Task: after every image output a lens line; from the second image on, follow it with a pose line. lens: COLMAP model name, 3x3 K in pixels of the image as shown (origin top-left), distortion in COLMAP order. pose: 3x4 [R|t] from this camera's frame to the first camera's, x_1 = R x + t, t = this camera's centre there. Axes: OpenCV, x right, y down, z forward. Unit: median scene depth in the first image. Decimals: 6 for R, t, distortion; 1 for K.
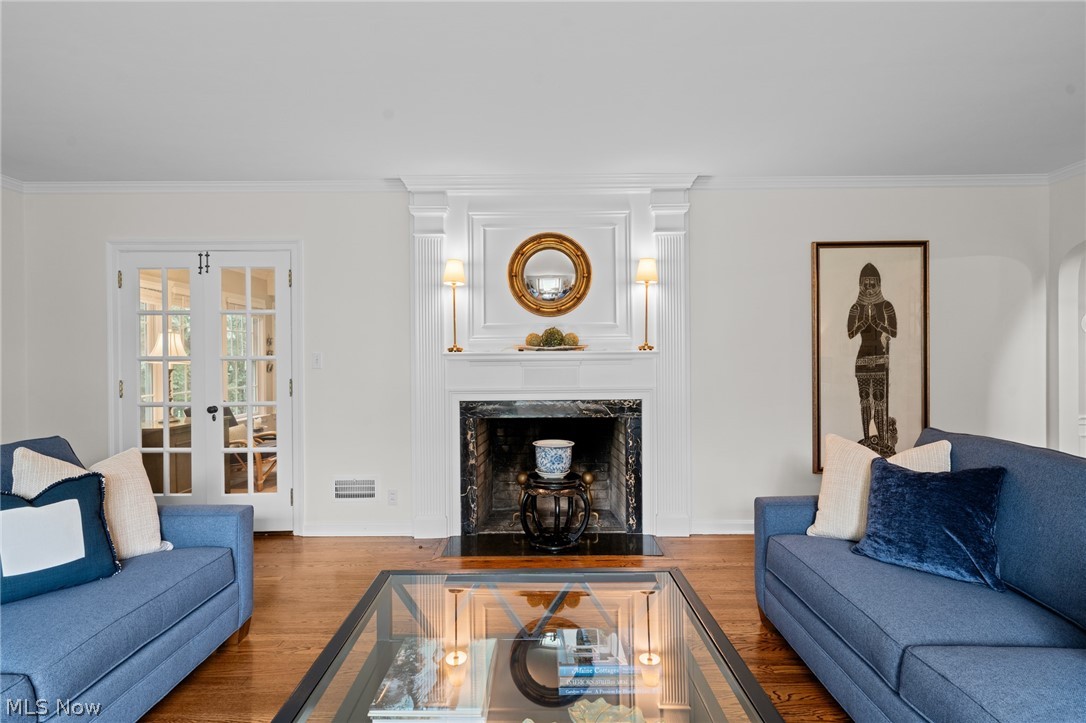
lens RADIAL K [[558.9, 0, 542.5], [0, 558.9, 360.5], [0, 0, 1]] dist [-0.000193, -0.000378]
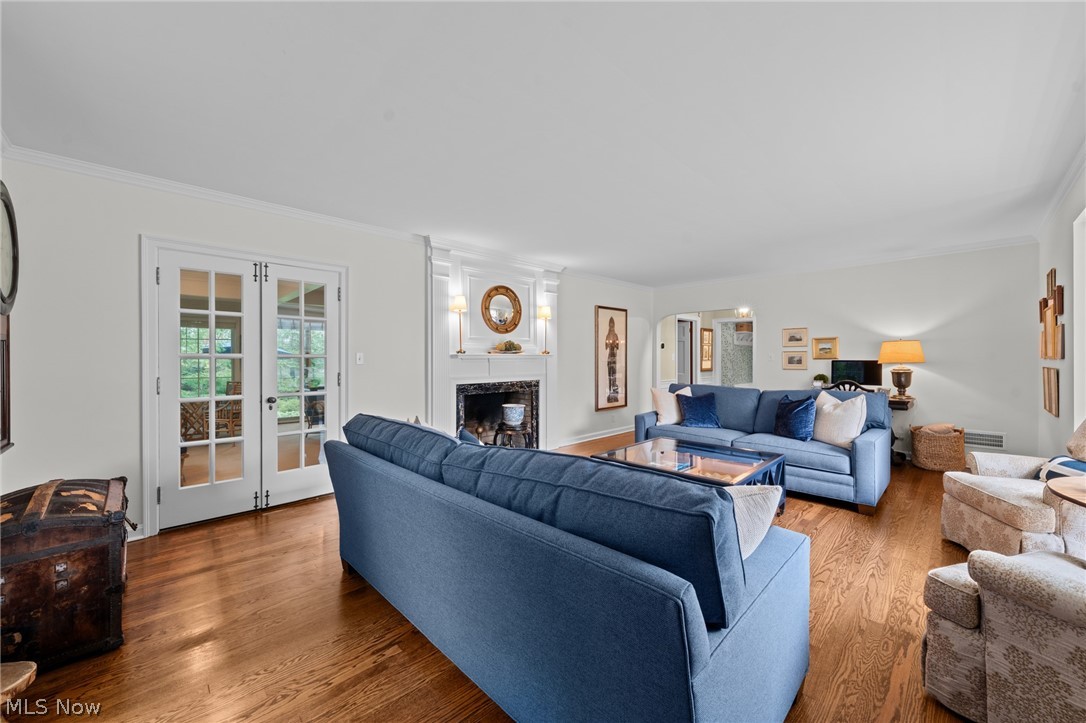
lens RADIAL K [[411.0, 0, 544.5], [0, 411.0, 360.7], [0, 0, 1]] dist [-0.005644, -0.000501]
pose [[0.713962, 0.001060, 0.700184, -0.786295], [-0.002595, 0.999996, 0.001132, 0.003578], [-0.700180, -0.002625, 0.713962, -0.004159]]
